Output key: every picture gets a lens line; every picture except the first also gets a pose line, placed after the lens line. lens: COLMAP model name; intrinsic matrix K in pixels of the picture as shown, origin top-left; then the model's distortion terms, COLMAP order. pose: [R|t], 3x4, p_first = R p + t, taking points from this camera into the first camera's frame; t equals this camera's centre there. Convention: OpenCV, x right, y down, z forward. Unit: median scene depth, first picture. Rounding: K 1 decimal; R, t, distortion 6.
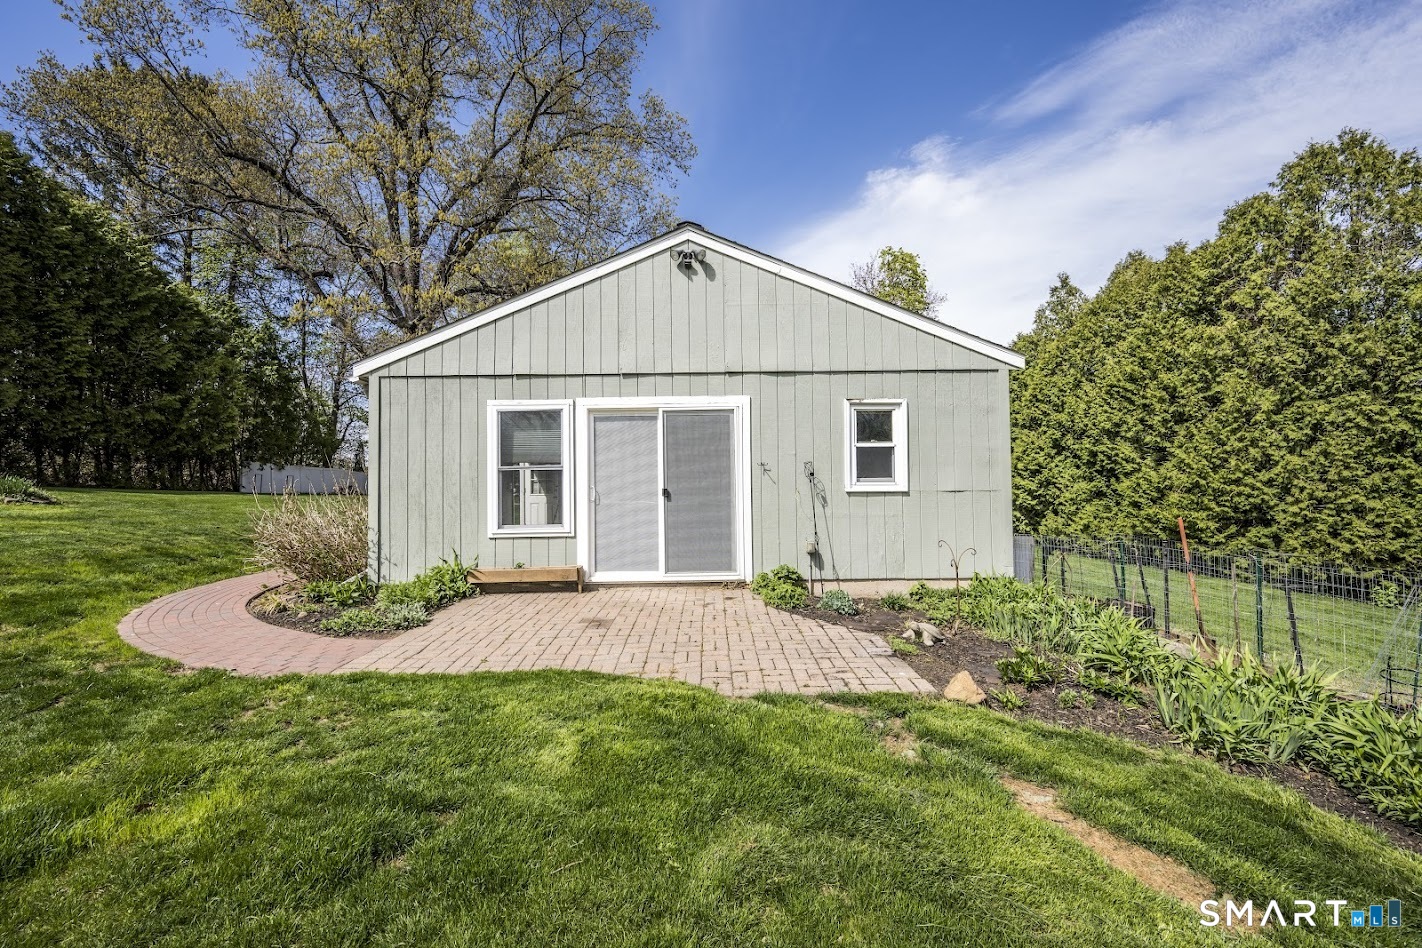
lens RADIAL K [[561.1, 0, 710.8], [0, 561.1, 453.8], [0, 0, 1]] dist [-0.000827, -0.000216]
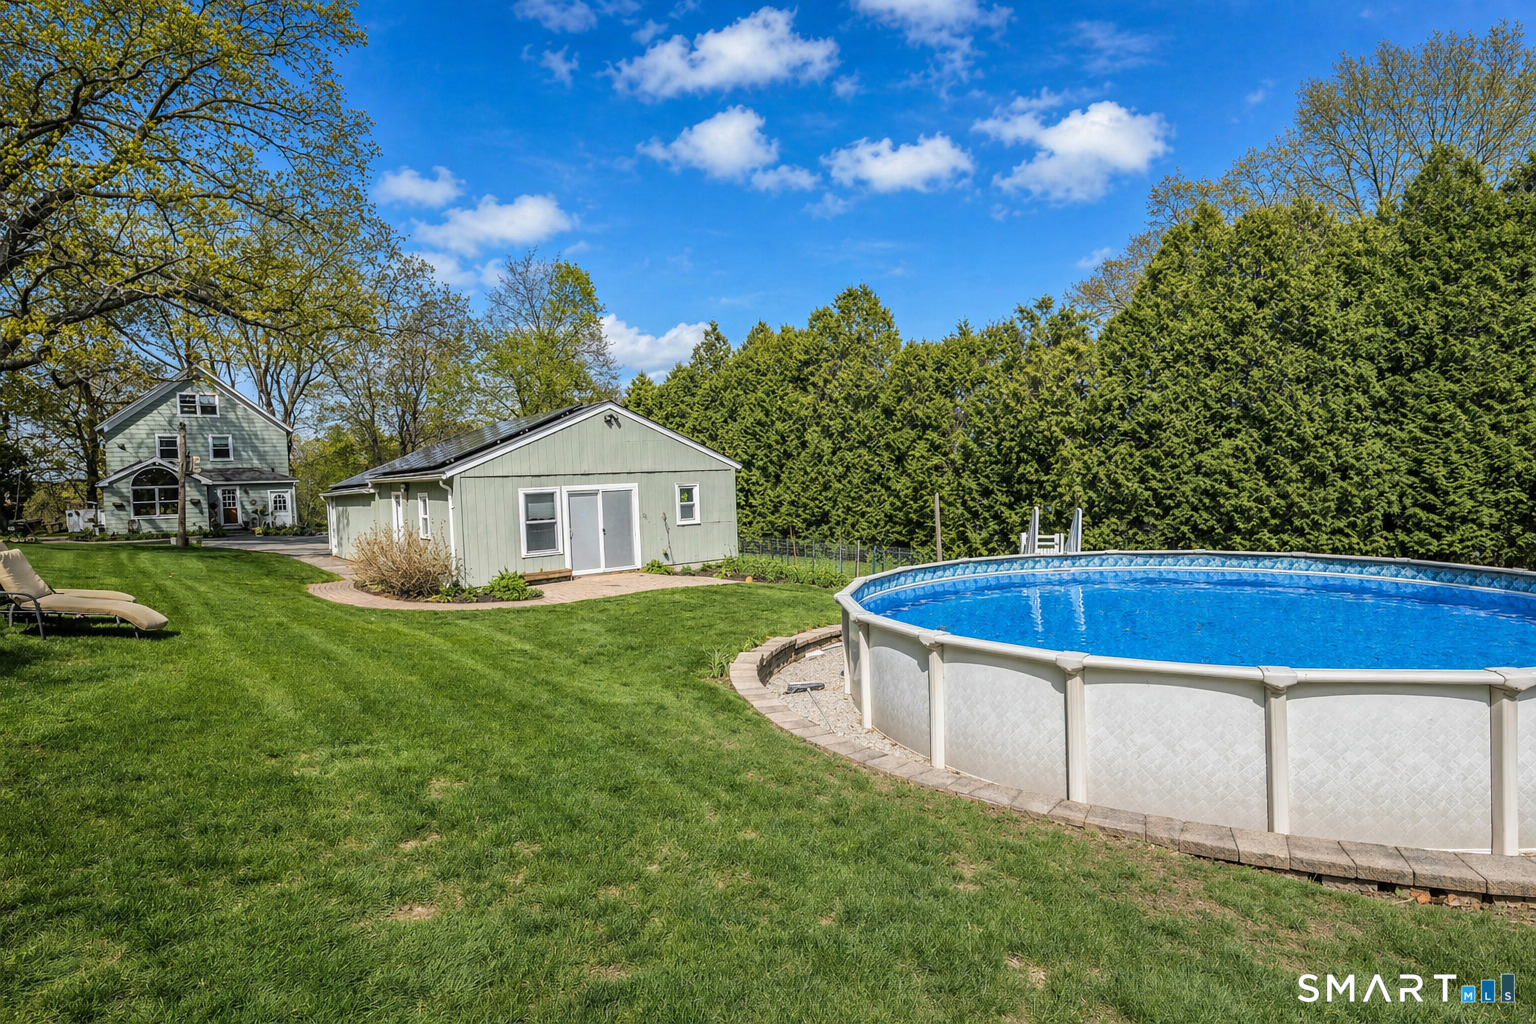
lens RADIAL K [[604.5, 0, 768.0], [0, 604.5, 512.0], [0, 0, 1]] dist [-0.000741, -0.000162]
pose [[0.783608, -0.040674, 0.619922, -0.266919], [-0.009831, 0.996918, 0.077835, -0.048334], [-0.621177, -0.067086, 0.780793, -0.304478]]
